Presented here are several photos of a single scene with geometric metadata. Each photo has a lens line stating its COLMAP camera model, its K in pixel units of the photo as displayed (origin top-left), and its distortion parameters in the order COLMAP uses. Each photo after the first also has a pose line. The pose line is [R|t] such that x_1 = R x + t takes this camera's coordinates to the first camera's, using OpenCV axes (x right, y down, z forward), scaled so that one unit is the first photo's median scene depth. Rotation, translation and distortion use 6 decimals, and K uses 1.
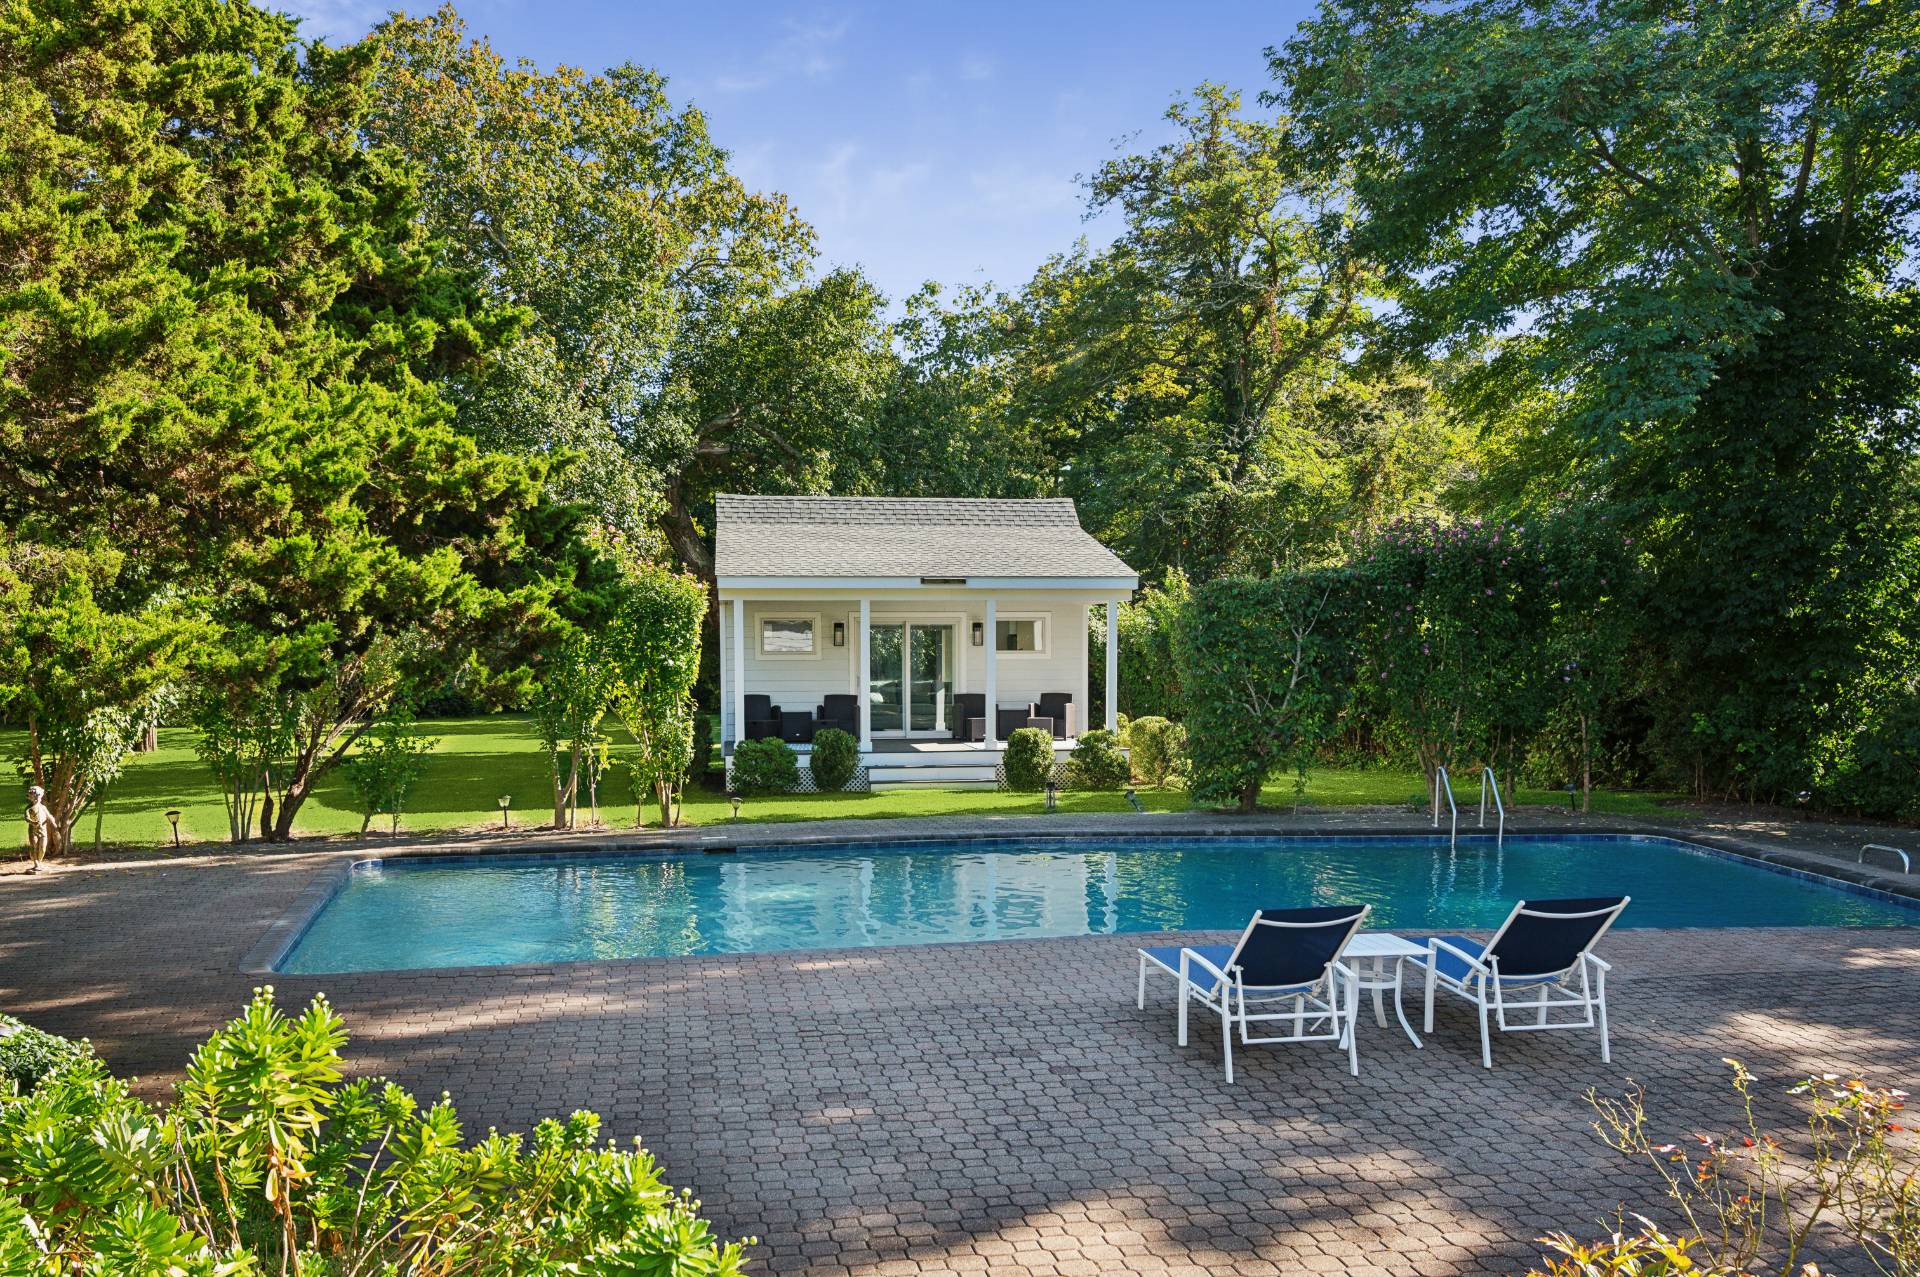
lens RADIAL K [[1728.0, 0, 960.0], [0, 1728.0, 638.5], [0, 0, 1]] dist [-0.004164, -0.003102]
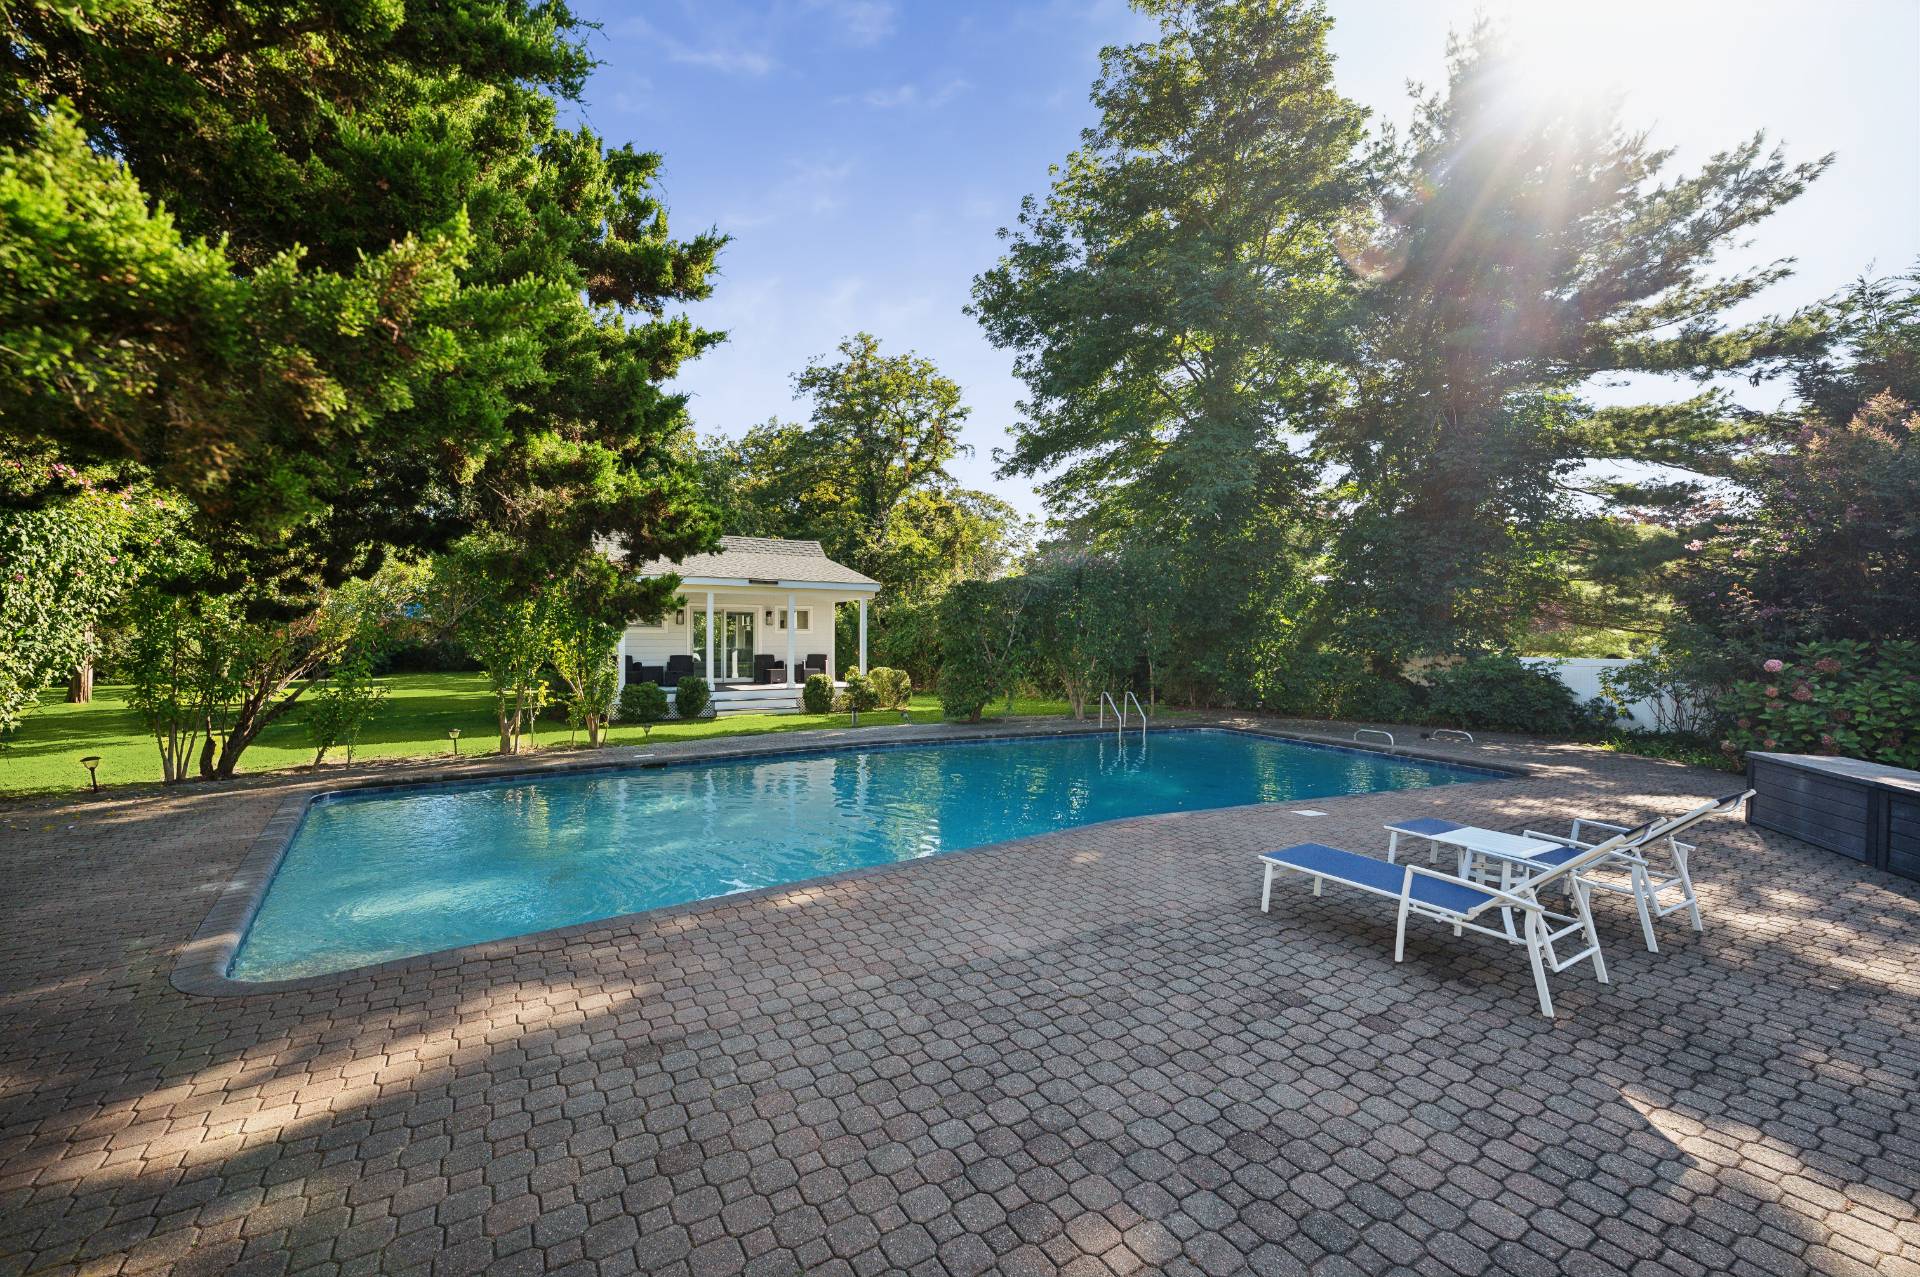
lens RADIAL K [[769.7, 0, 952.5], [0, 769.7, 617.7], [0, 0, 1]] dist [0.001502, 0.000304]
pose [[0.923079, 0.018046, 0.384187, -0.122943], [-0.005927, 0.999447, -0.032707, 0.022056], [-0.384565, 0.027914, 0.922676, 0.289132]]
